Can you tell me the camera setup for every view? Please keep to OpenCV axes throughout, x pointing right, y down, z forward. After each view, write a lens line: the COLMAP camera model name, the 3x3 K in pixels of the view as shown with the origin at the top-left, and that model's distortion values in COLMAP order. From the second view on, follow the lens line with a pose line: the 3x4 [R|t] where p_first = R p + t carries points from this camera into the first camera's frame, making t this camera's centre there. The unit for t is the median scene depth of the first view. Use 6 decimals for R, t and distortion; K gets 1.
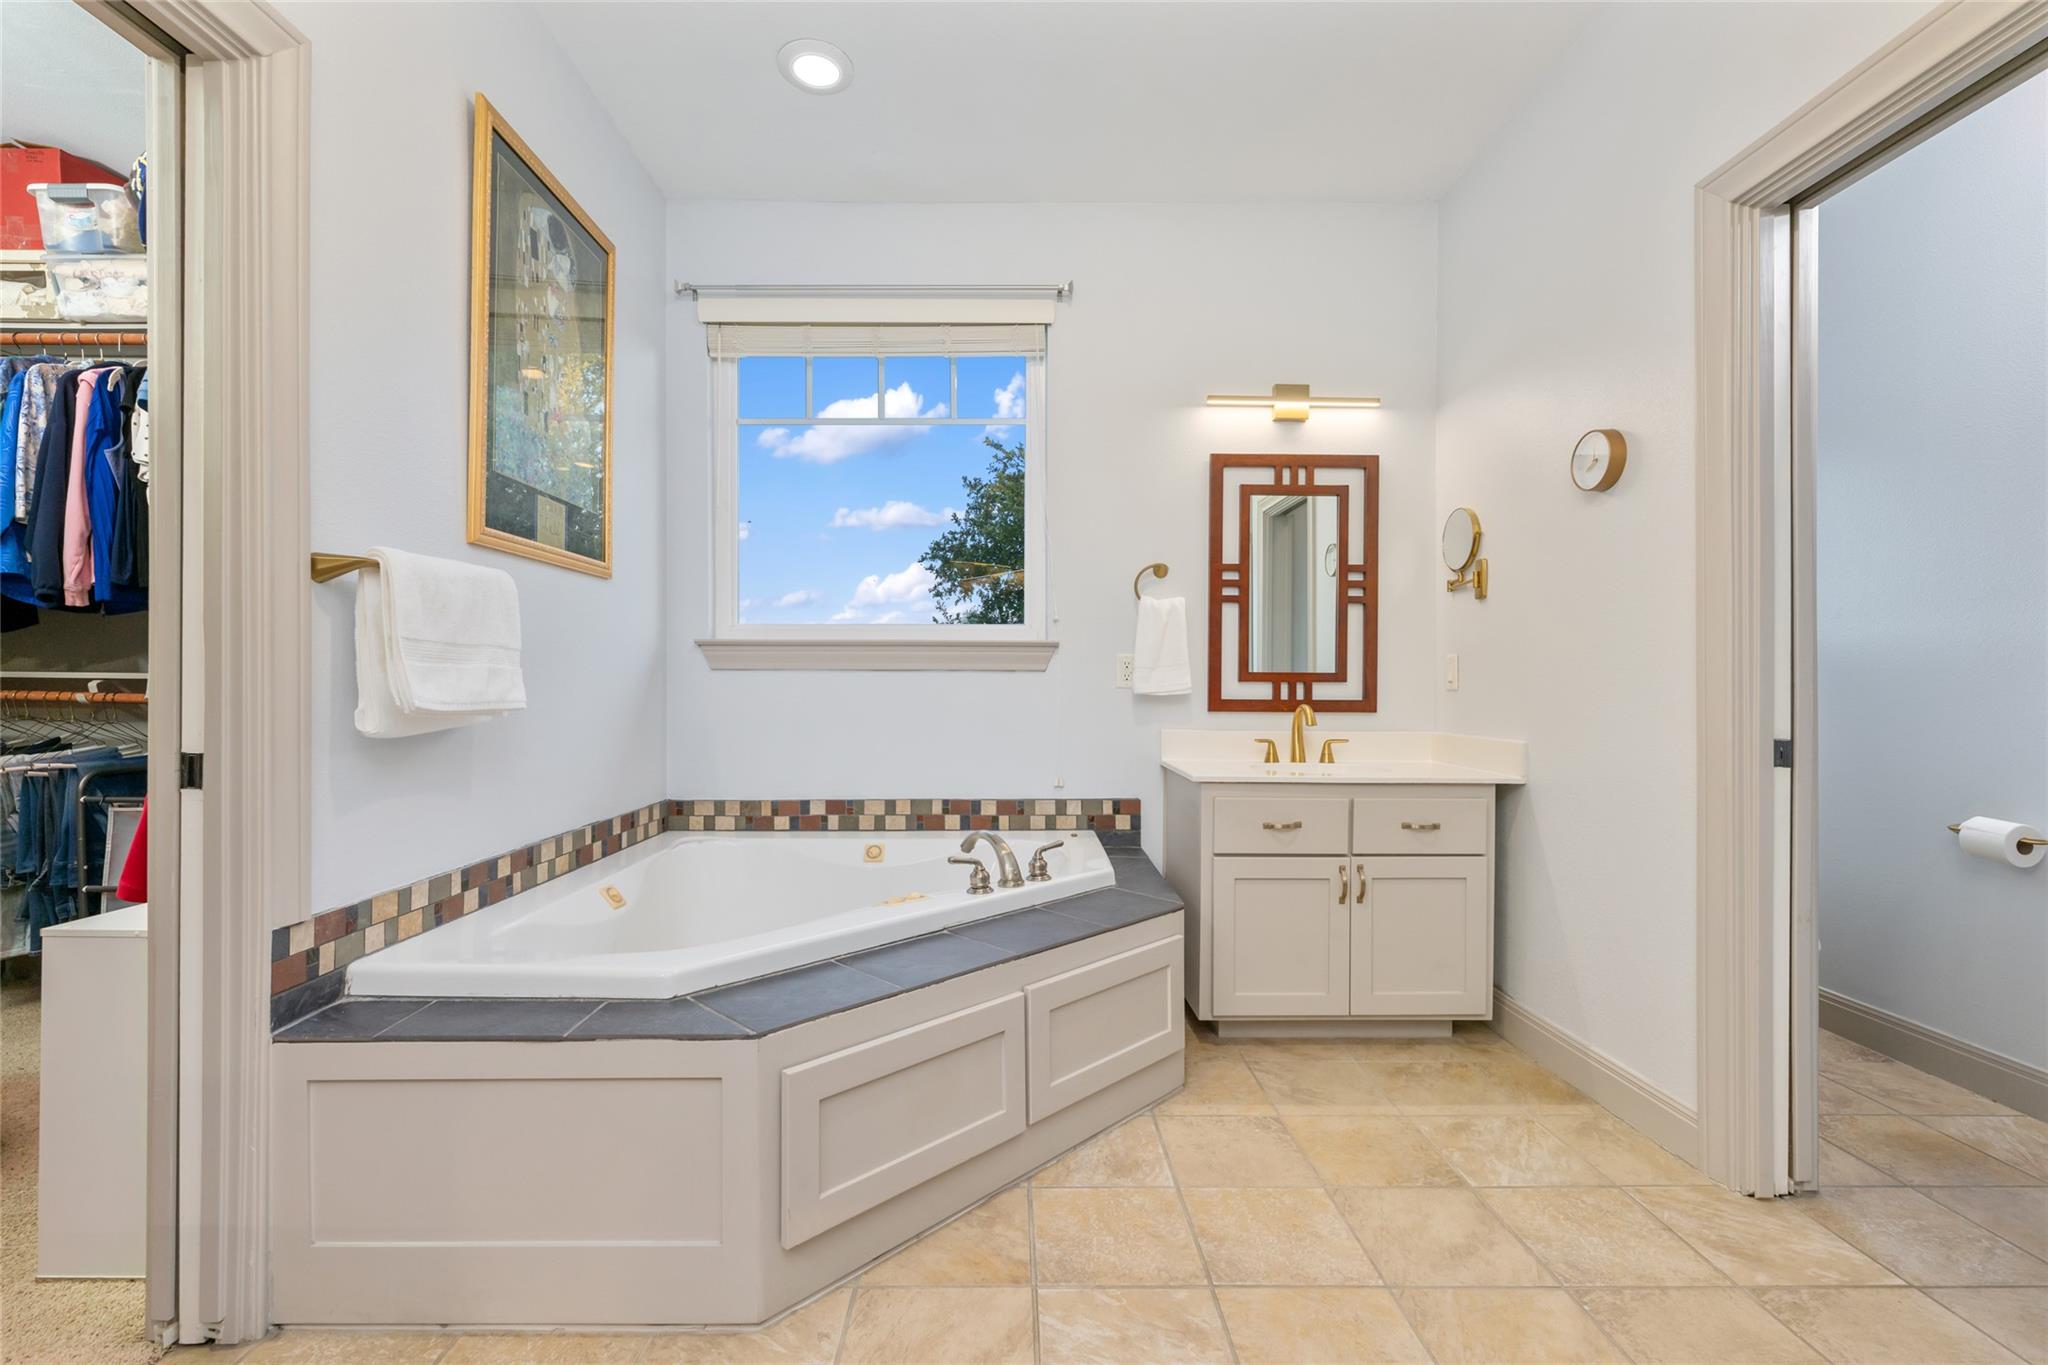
lens RADIAL K [[875.3, 0, 1021.5], [0, 875.3, 693.7], [0, 0, 1]] dist [-0.003185, -0.000182]
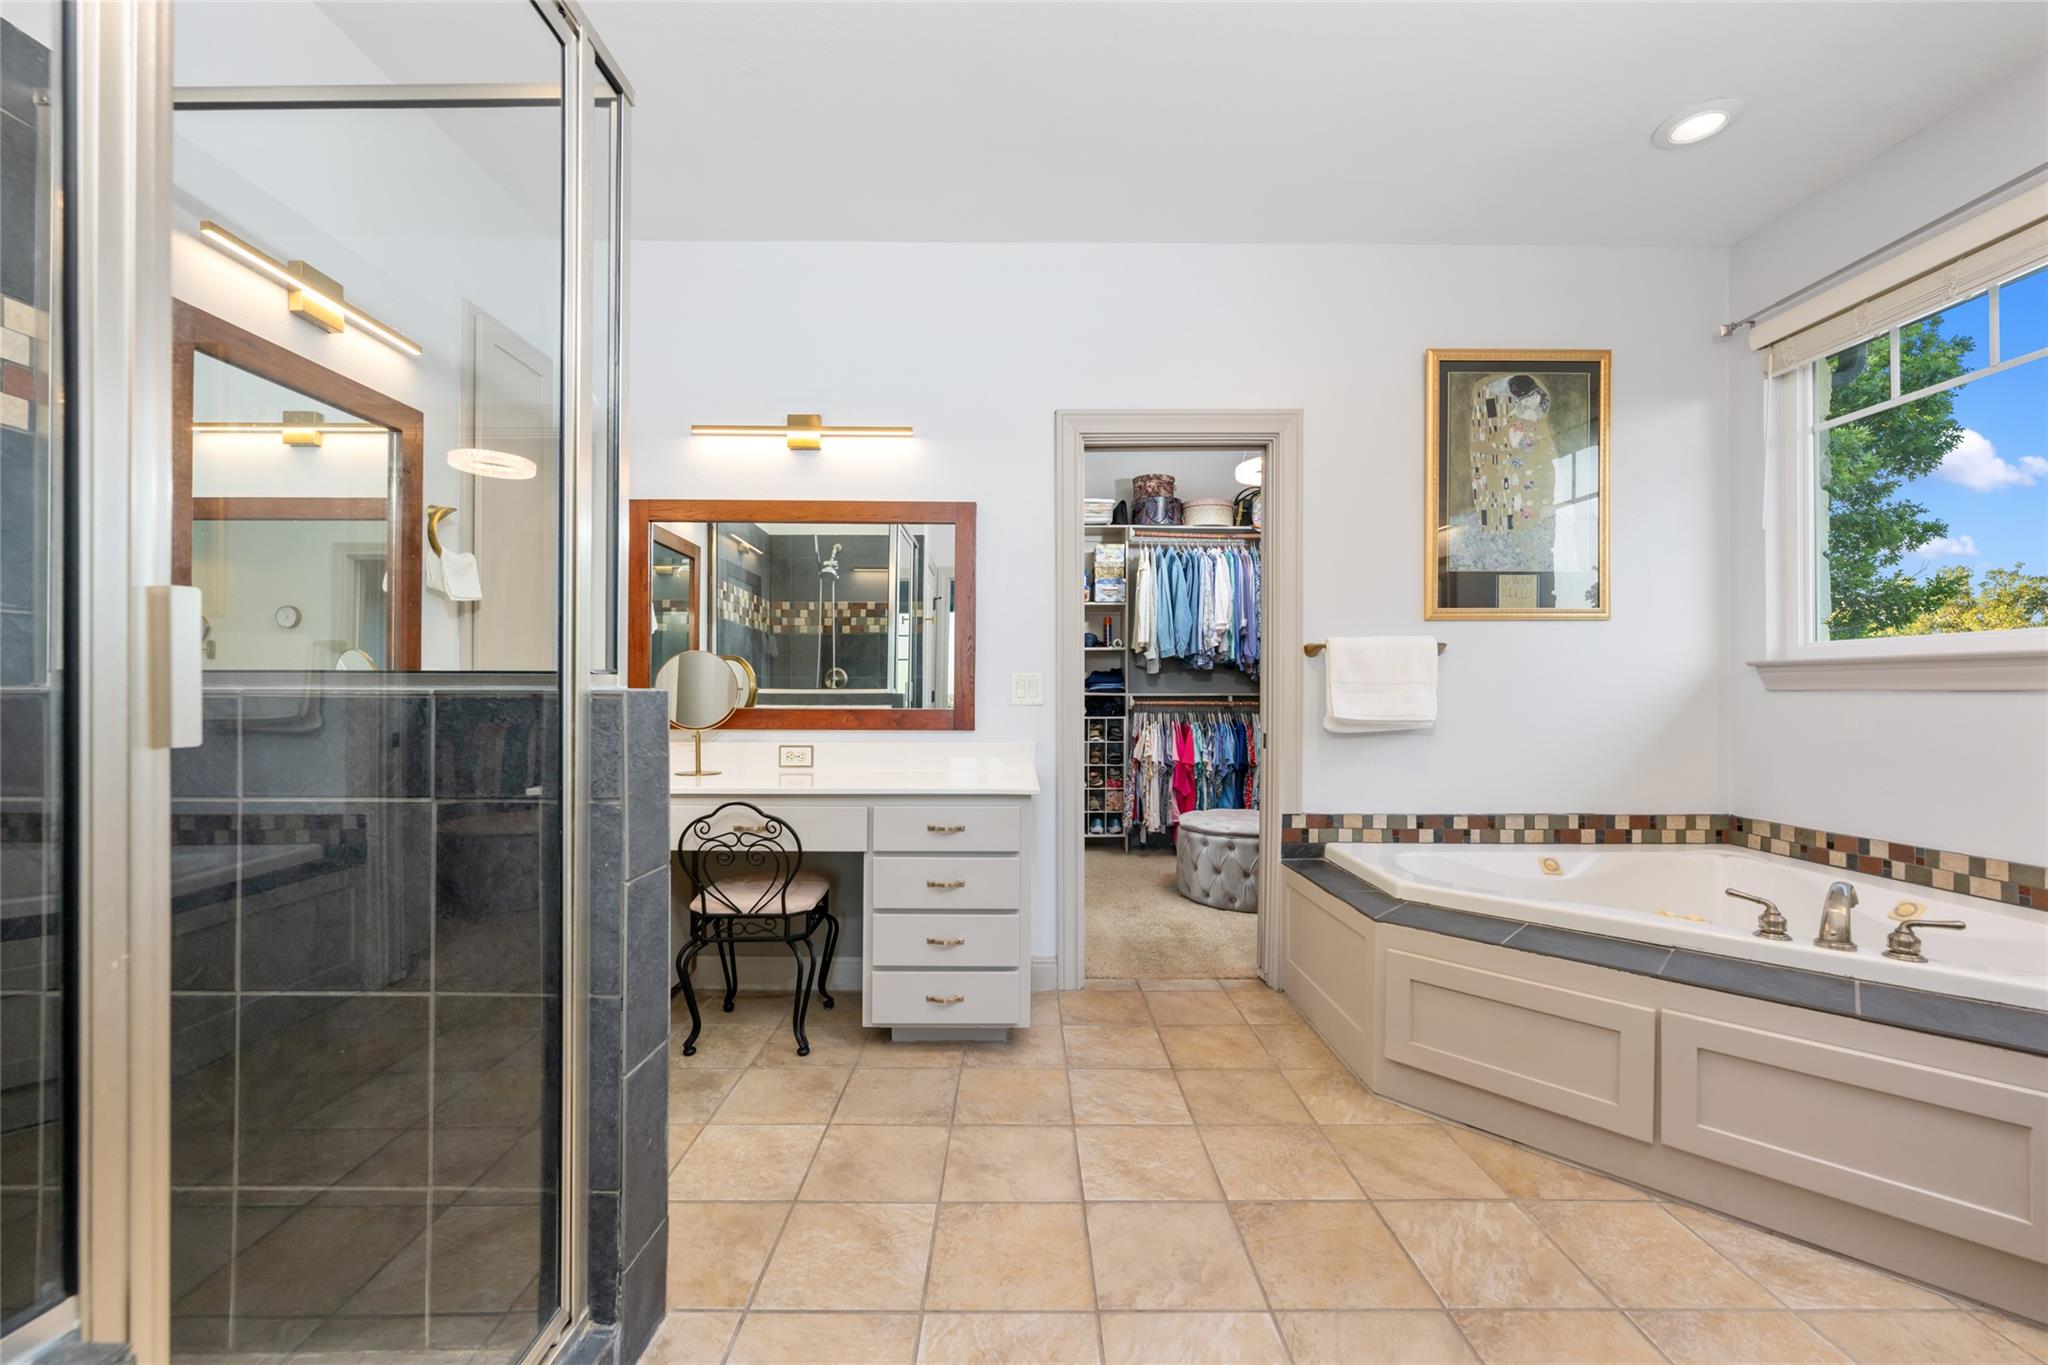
lens RADIAL K [[812.3, 0, 1019.8], [0, 812.3, 688.9], [0, 0, 1]] dist [0.001227, 0.000089]
pose [[-0.001388, -0.007042, -0.999974, 0.926179], [-0.011191, 0.999913, -0.007026, -0.022048], [0.999936, 0.011180, -0.001466, 0.236135]]
